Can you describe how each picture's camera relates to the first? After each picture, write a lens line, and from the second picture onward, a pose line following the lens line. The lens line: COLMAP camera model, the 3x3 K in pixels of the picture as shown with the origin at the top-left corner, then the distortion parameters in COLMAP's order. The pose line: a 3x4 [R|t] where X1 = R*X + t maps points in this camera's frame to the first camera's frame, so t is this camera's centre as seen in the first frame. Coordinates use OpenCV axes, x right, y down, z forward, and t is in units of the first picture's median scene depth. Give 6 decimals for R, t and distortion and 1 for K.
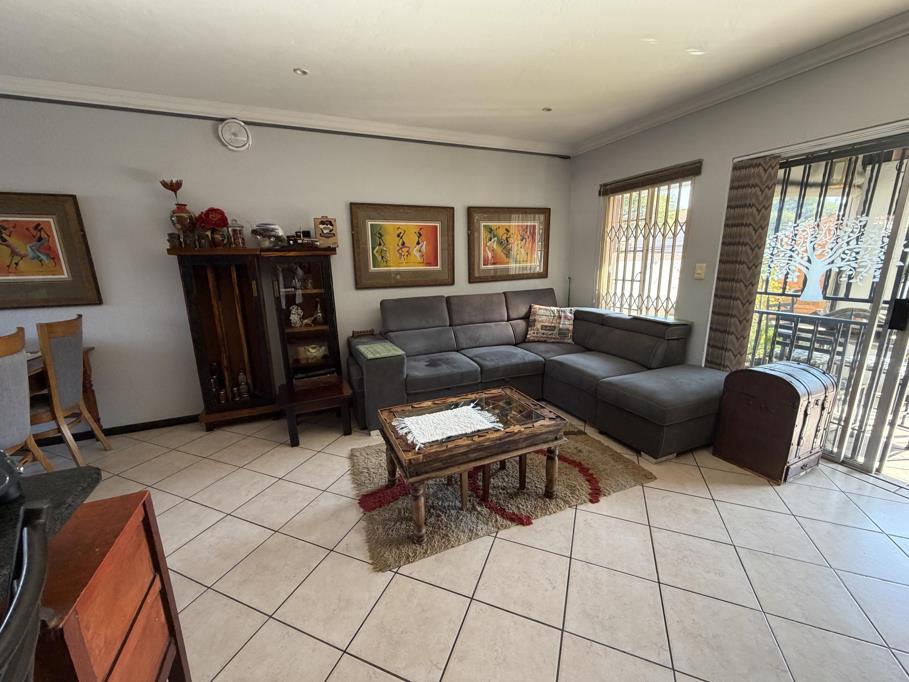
lens RADIAL K [[362.6, 0, 448.3], [0, 362.6, 342.2], [0, 0, 1]] dist [-0.001746, 0.000942]
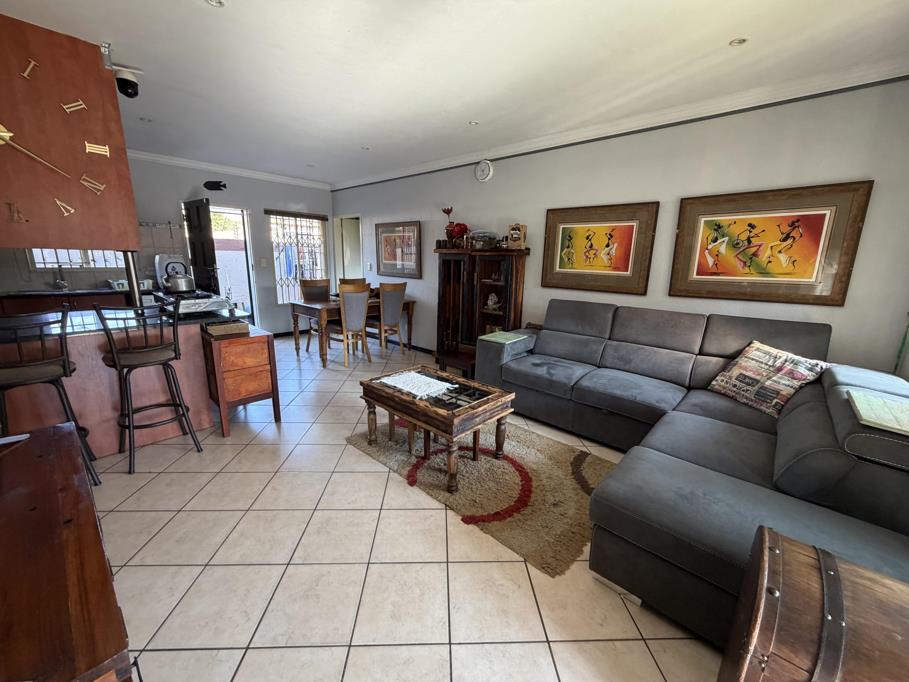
lens RADIAL K [[362.6, 0, 458.1], [0, 362.6, 341.9], [0, 0, 1]] dist [-0.001746, 0.000942]
pose [[0.422667, 0.230389, -0.876512, 0.642286], [-0.238294, 0.961370, 0.137785, -0.074108], [0.874396, 0.150631, 0.461240, 0.281024]]
